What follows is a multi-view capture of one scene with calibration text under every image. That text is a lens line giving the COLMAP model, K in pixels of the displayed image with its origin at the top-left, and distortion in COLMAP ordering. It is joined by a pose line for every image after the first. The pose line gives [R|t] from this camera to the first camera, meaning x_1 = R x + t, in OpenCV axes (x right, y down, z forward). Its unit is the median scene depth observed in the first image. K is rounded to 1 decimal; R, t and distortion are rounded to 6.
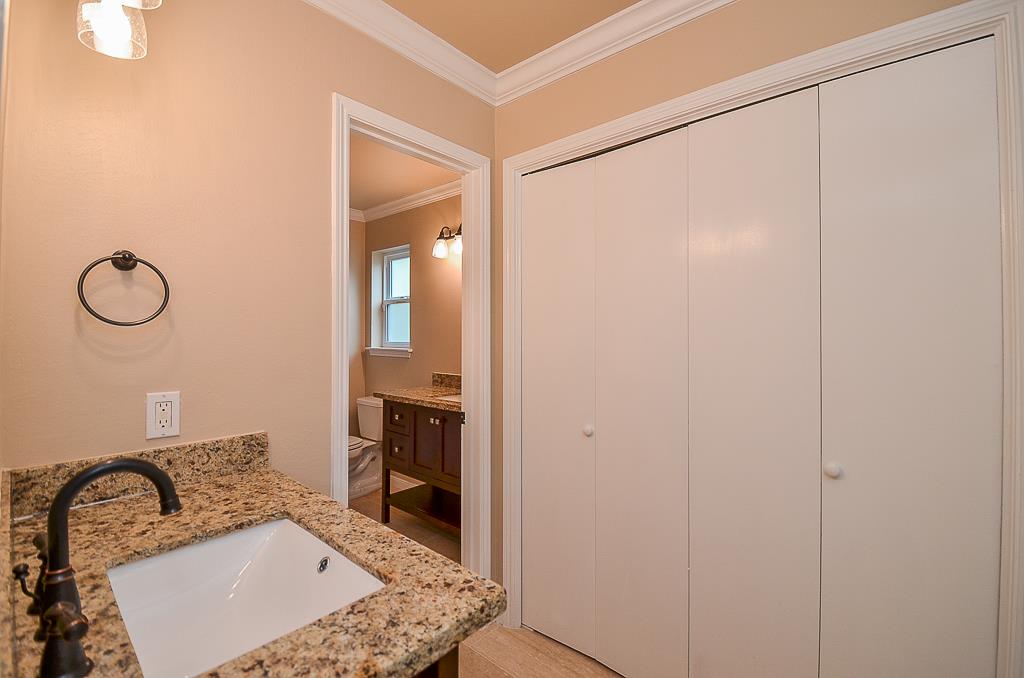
lens RADIAL K [[451.2, 0, 519.8], [0, 451.2, 331.2], [0, 0, 1]] dist [-0.004681, -0.004980]
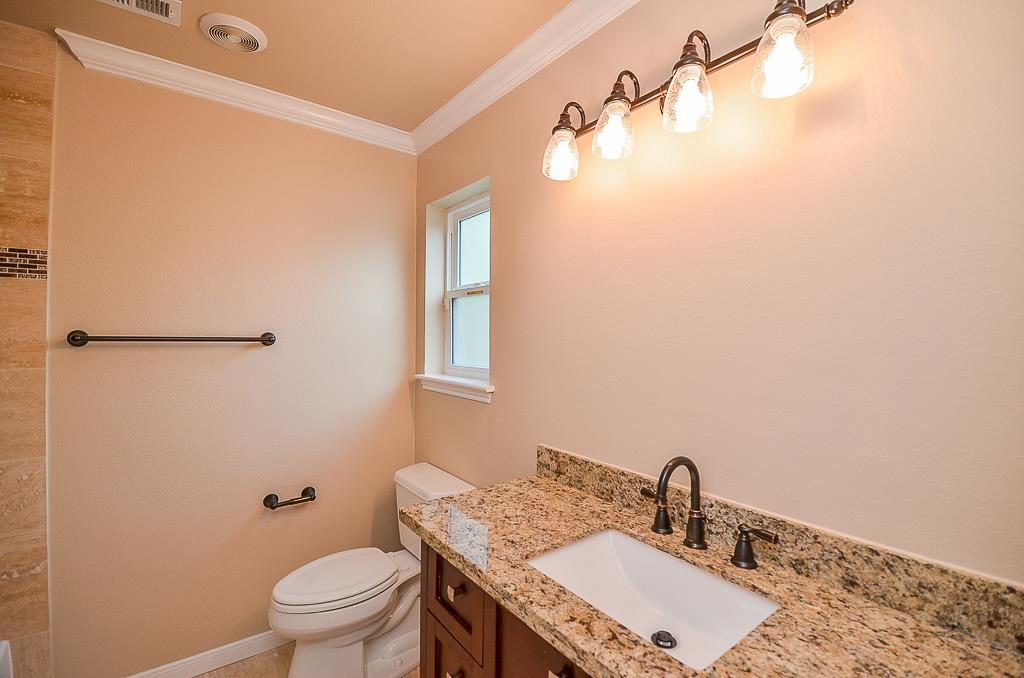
lens RADIAL K [[451.2, 0, 509.6], [0, 451.2, 331.4], [0, 0, 1]] dist [-0.004681, -0.004980]
pose [[0.978562, 0.005096, -0.205887, -0.167506], [-0.004175, 0.999979, 0.004906, -0.032839], [0.205908, -0.003941, 0.978563, 0.721237]]
